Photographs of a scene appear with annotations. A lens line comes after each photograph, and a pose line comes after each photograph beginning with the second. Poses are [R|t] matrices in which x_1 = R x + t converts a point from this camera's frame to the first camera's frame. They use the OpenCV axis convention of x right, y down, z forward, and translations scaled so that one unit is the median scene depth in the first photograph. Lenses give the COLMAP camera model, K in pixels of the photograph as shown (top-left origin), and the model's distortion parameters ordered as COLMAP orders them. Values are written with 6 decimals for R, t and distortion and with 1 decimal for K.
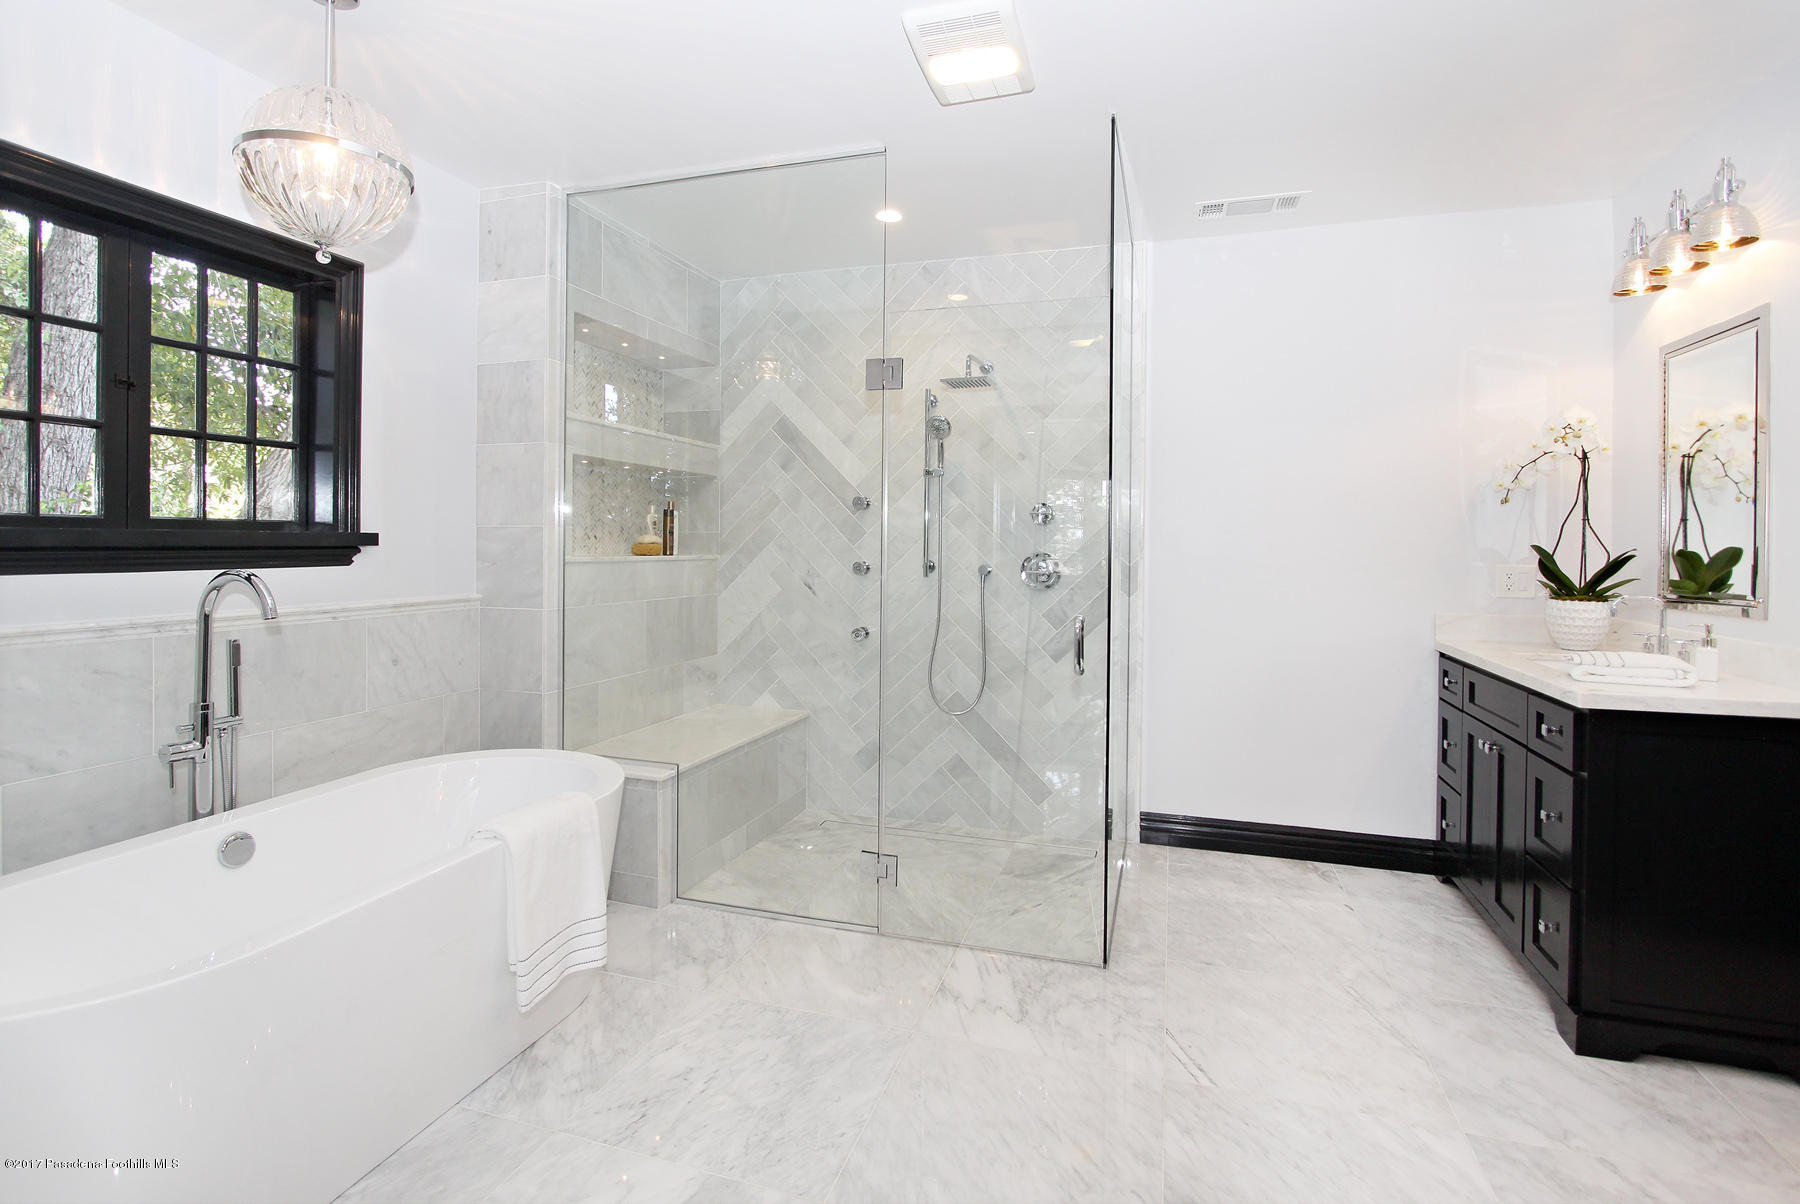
lens RADIAL K [[854.8, 0, 899.5], [0, 854.8, 545.1], [0, 0, 1]] dist [-0.016128, 0.000498]
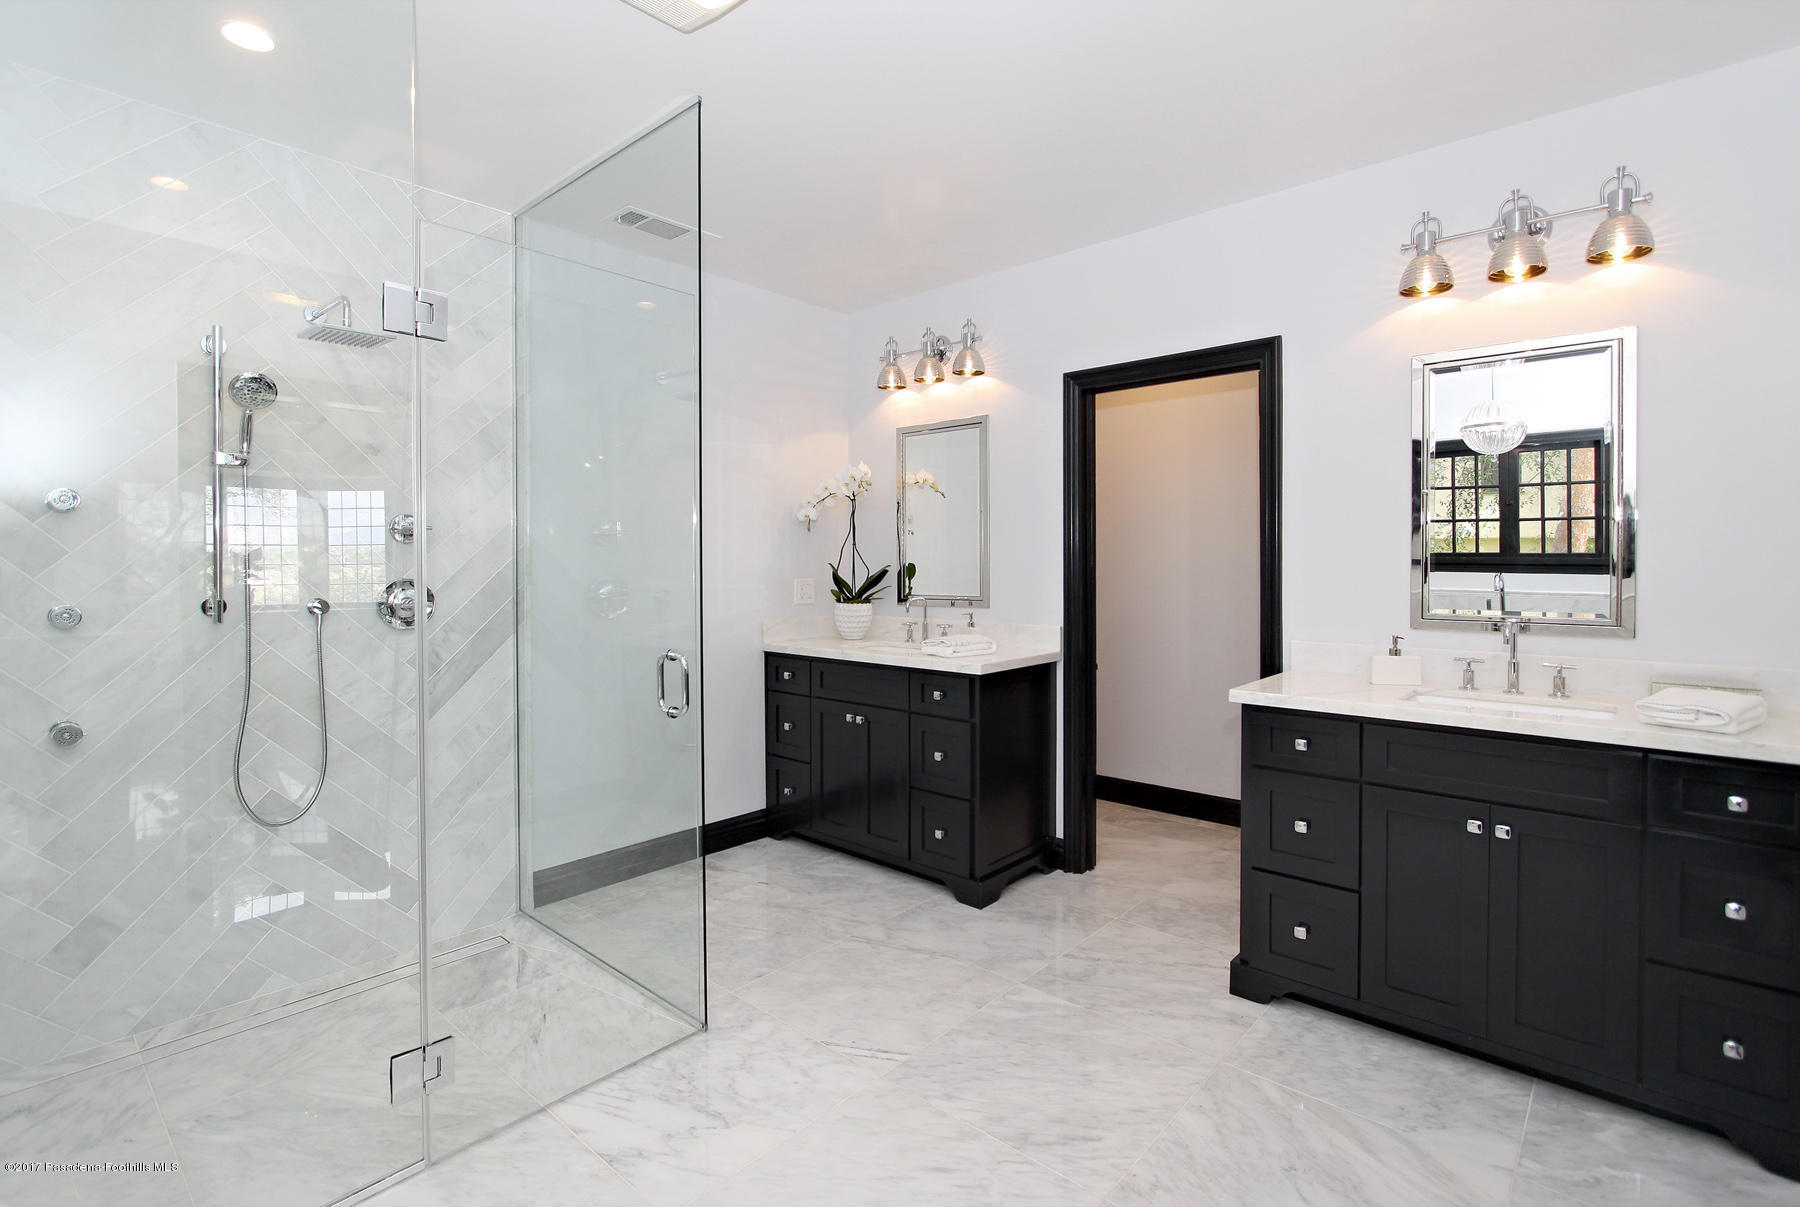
lens RADIAL K [[834.3, 0, 899.6], [0, 834.3, 569.6], [0, 0, 1]] dist [-0.021941, 0.000697]
pose [[0.411755, -0.018504, 0.911107, -0.443512], [0.008421, 0.999828, 0.016500, -0.012437], [-0.911256, 0.000878, 0.411840, 0.408541]]
